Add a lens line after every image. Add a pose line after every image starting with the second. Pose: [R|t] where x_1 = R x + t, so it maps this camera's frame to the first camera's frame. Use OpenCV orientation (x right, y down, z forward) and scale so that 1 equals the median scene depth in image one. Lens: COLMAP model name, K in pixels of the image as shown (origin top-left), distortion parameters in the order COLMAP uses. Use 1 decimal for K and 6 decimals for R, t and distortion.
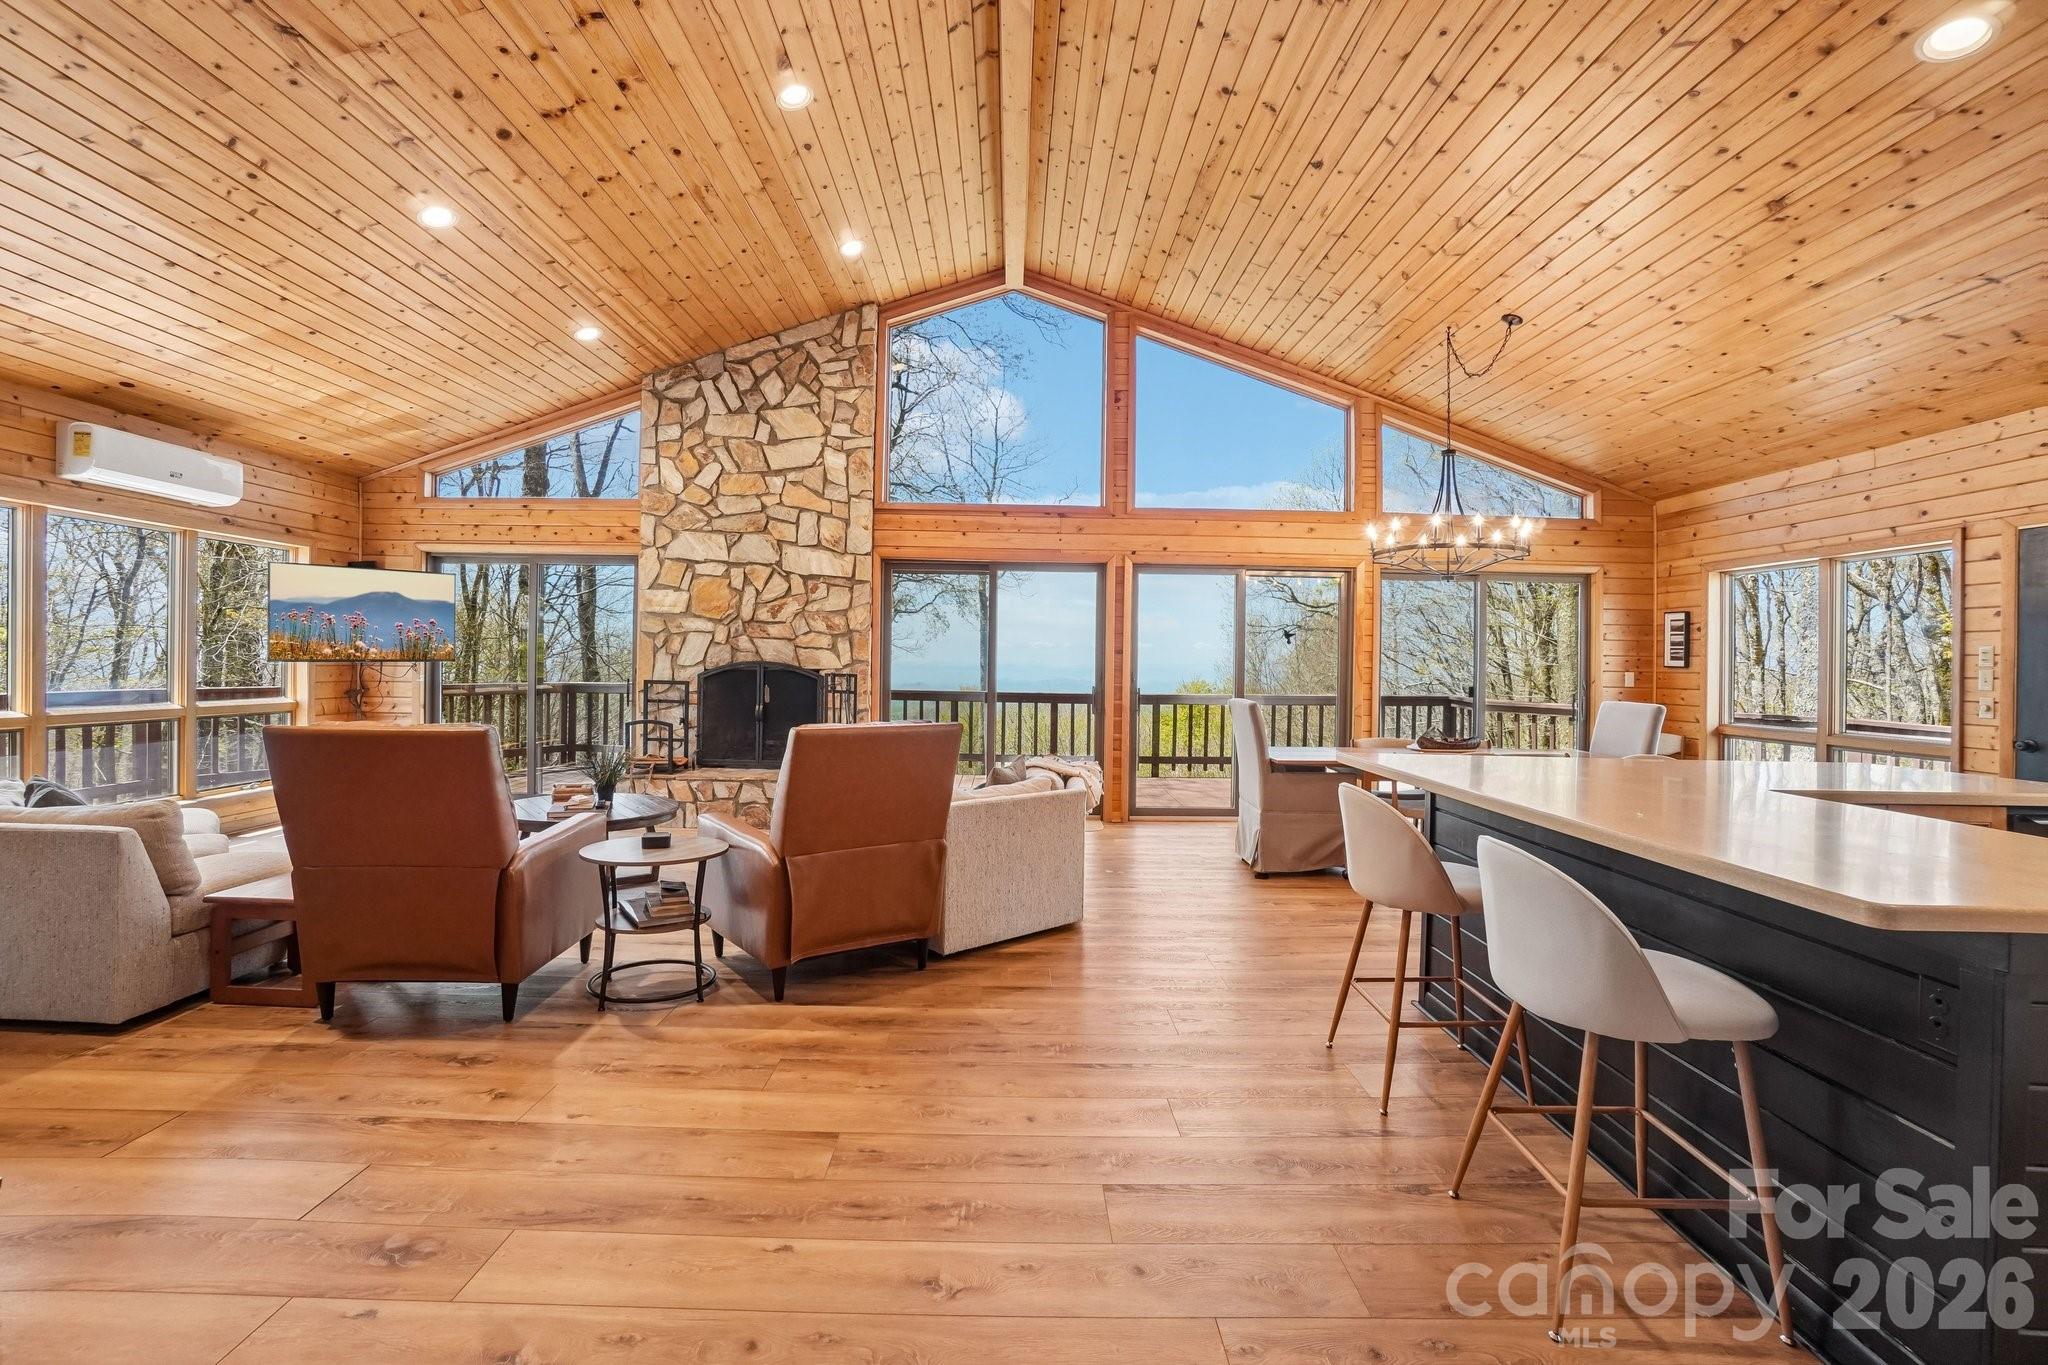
lens RADIAL K [[902.3, 0, 1010.3], [0, 902.3, 671.1], [0, 0, 1]] dist [-0.068770, 0.023356]
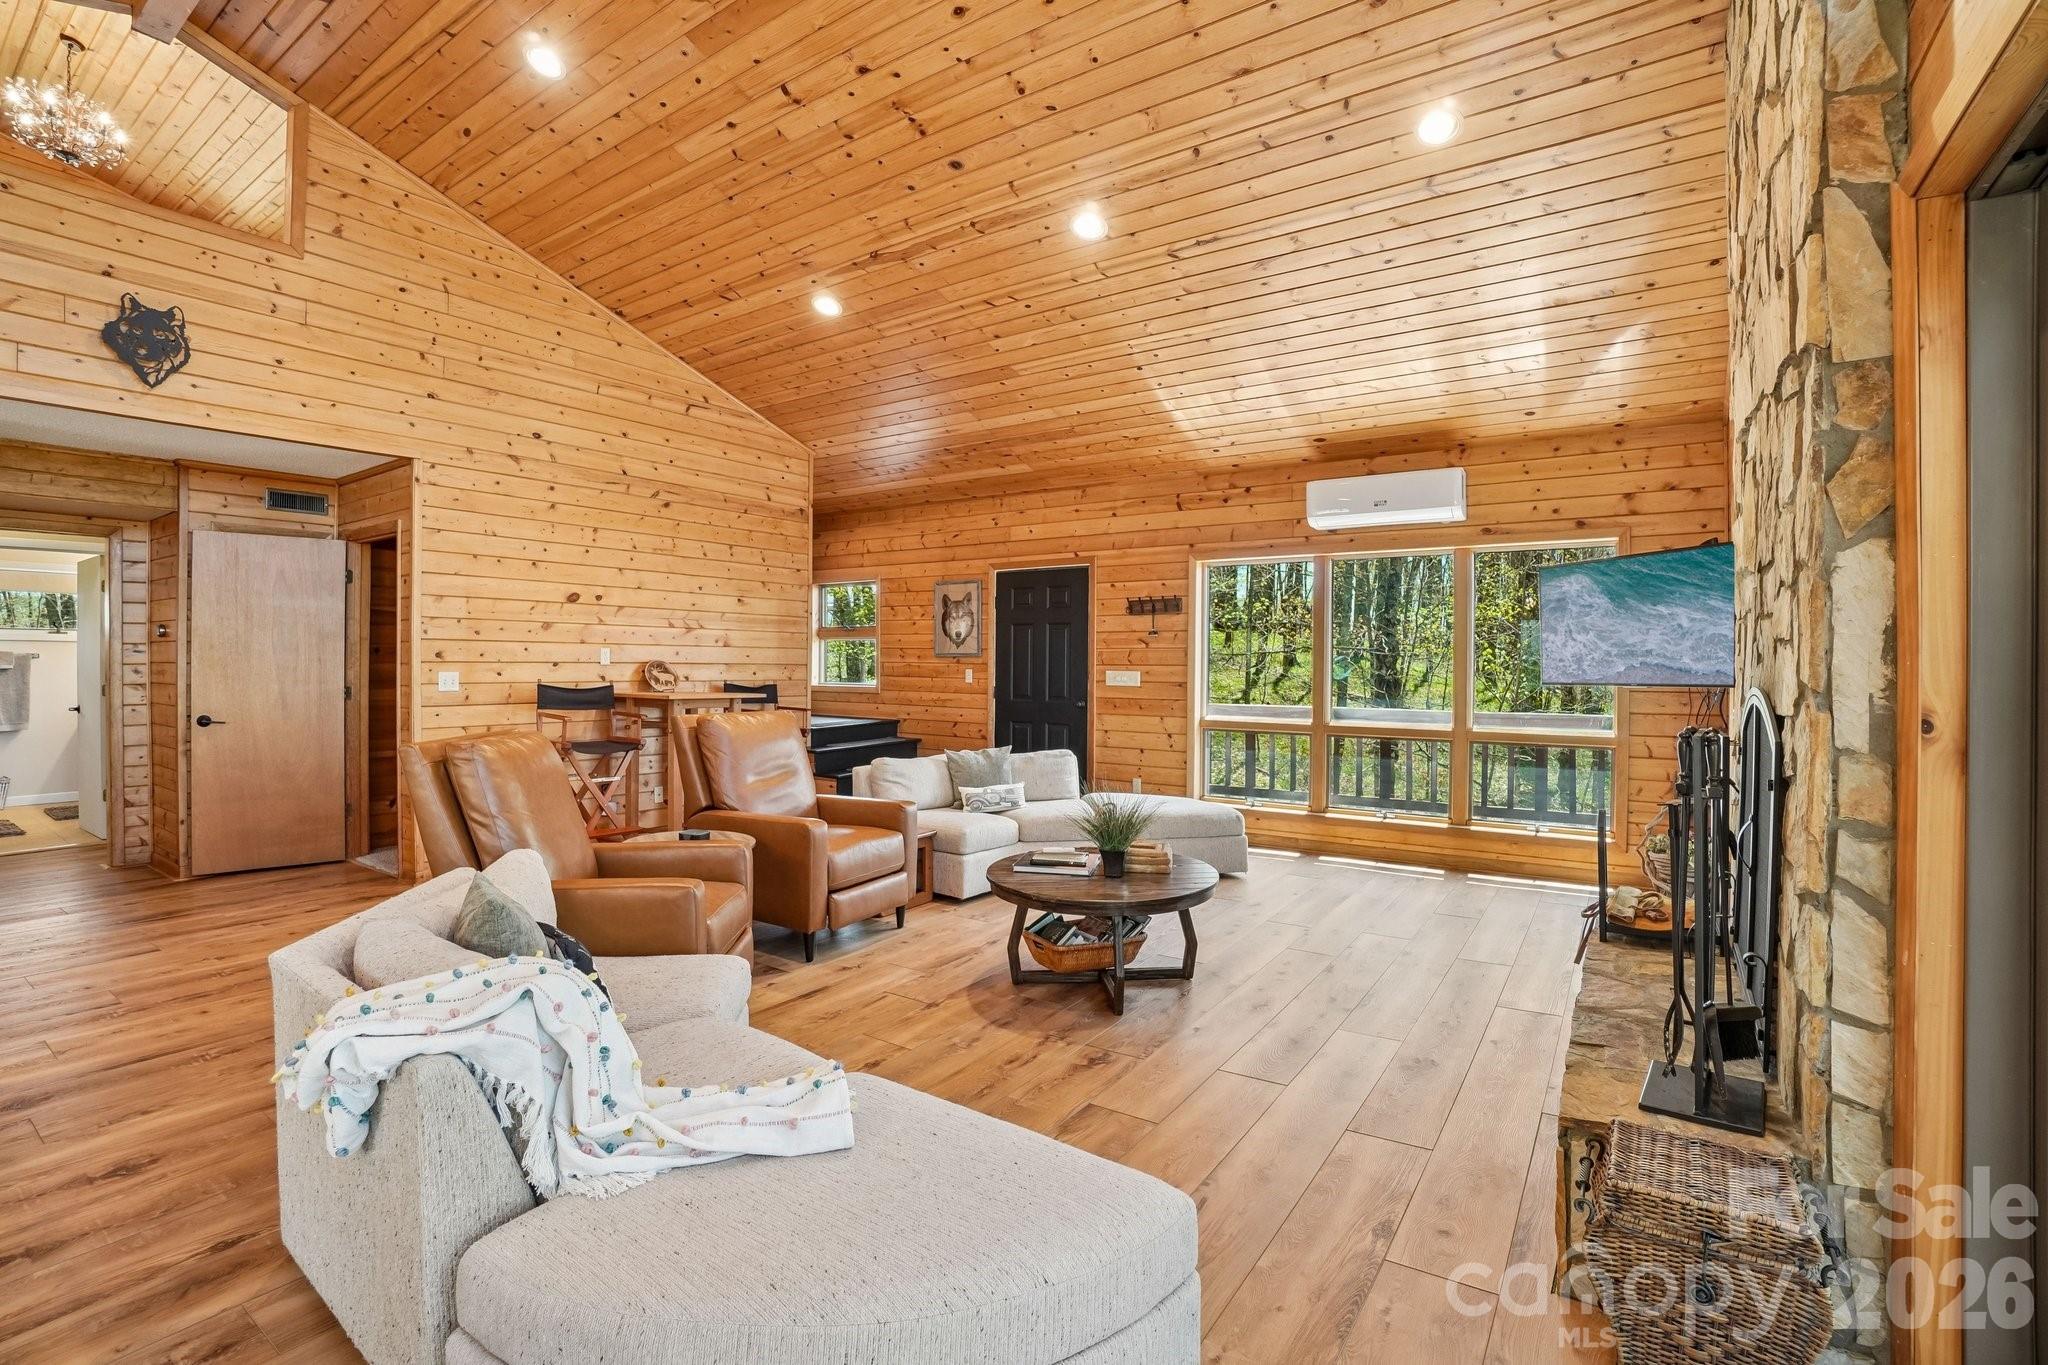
lens RADIAL K [[929.2, 0, 1008.8], [0, 929.2, 655.4], [0, 0, 1]] dist [-0.061173, 0.024300]
pose [[-0.581532, -0.025710, -0.813117, 0.149819], [-0.024331, 0.999603, -0.014205, -0.011114], [0.813160, 0.011523, -0.581926, 0.972765]]
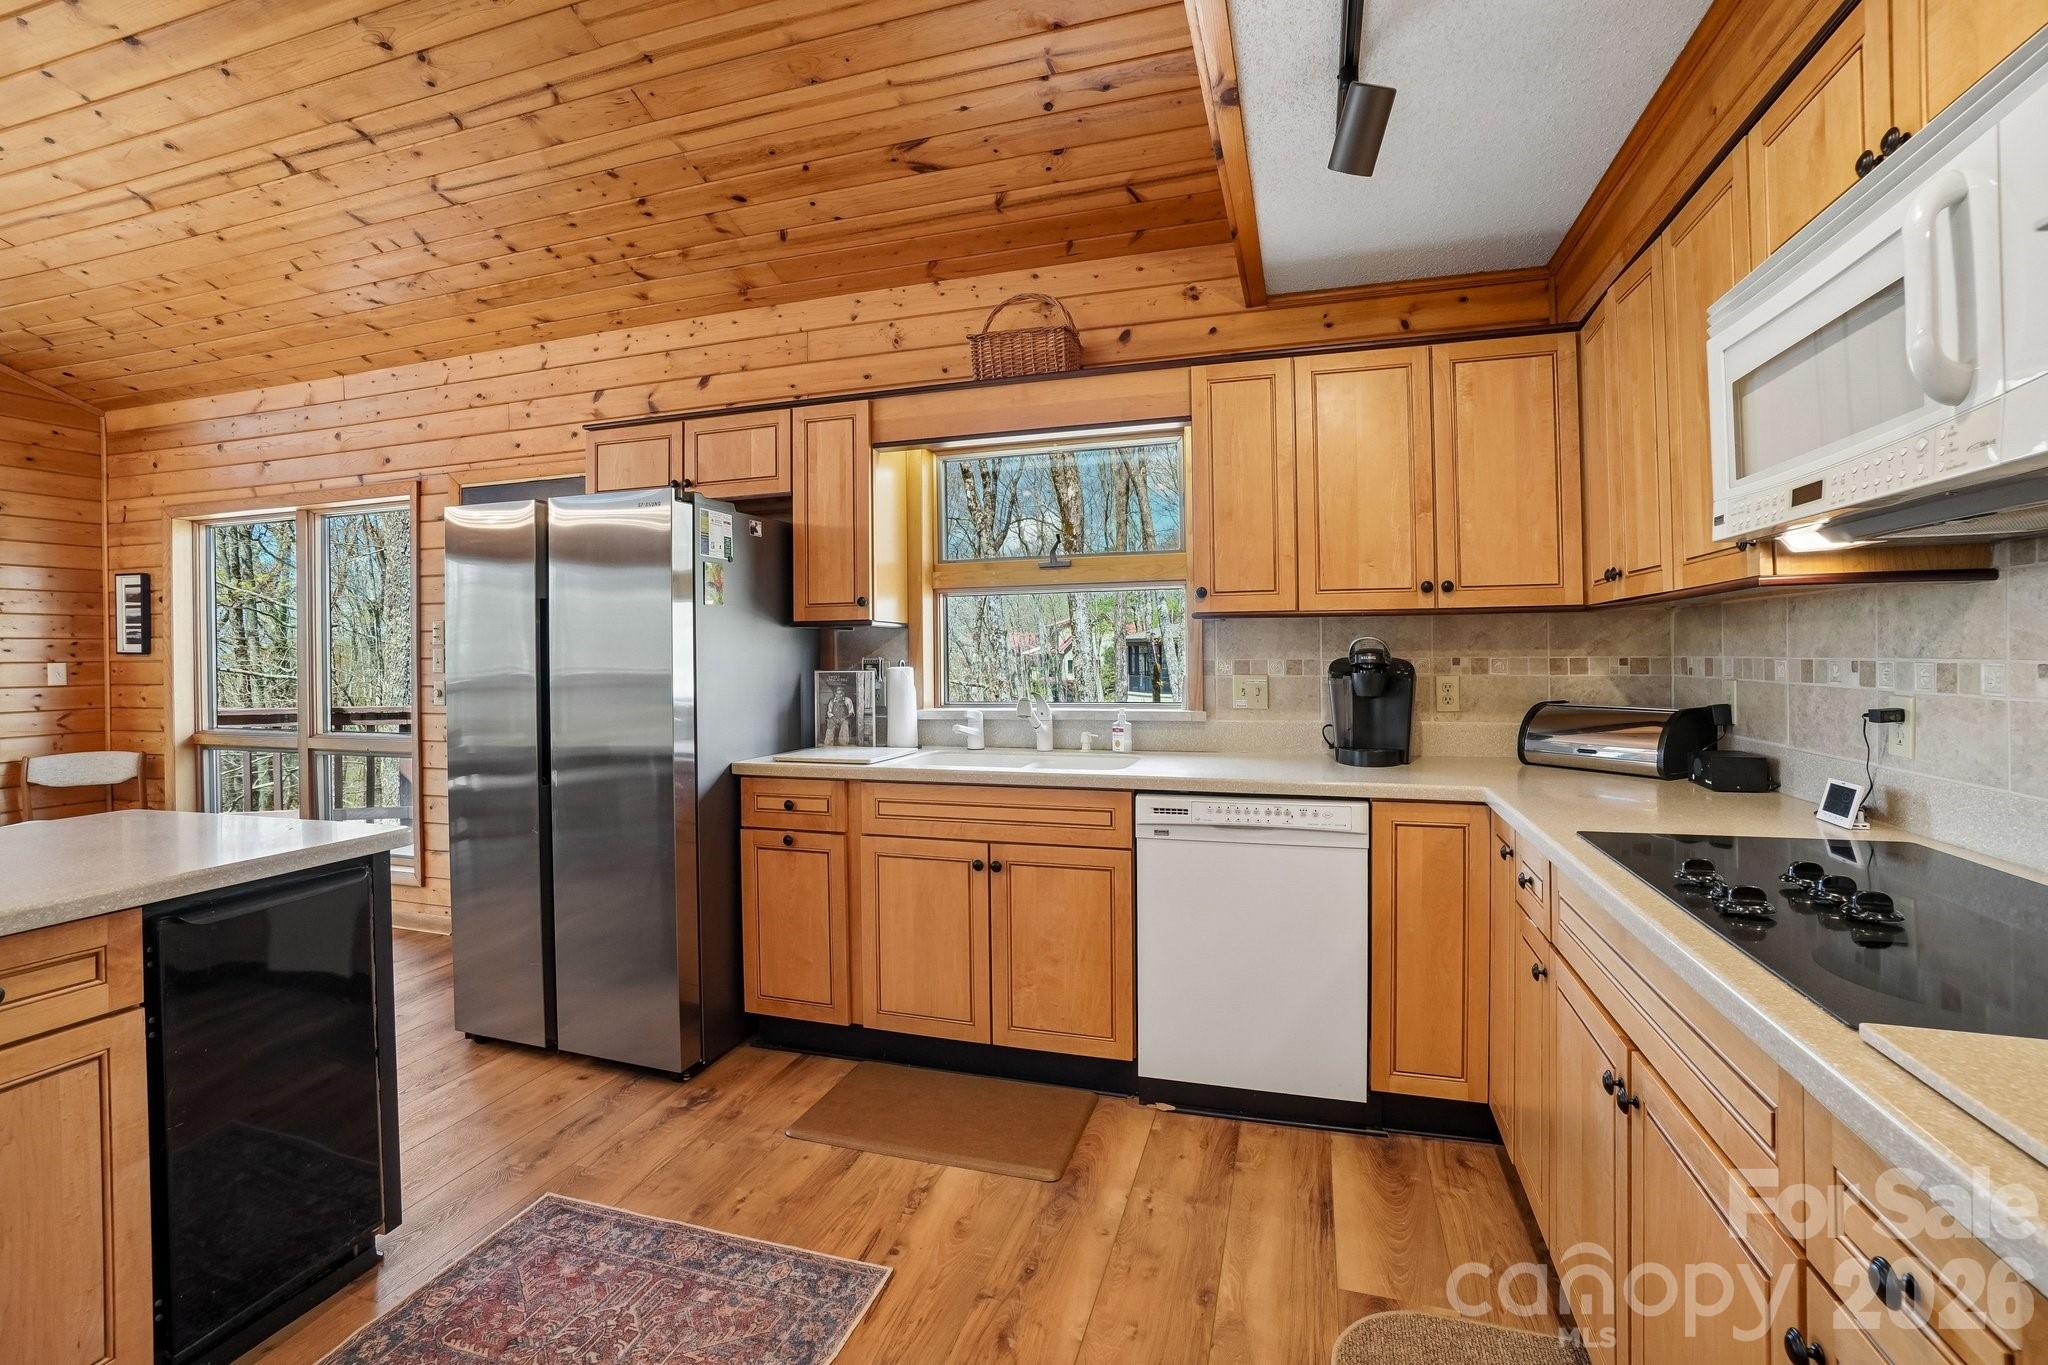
lens RADIAL K [[913.4, 0, 1019.1], [0, 913.4, 644.7], [0, 0, 1]] dist [-0.065155, 0.023331]
pose [[0.296331, -0.014598, 0.954974, 0.304189], [0.027291, 0.999604, 0.006812, 0.002913], [-0.954695, 0.024043, 0.296612, 0.121283]]
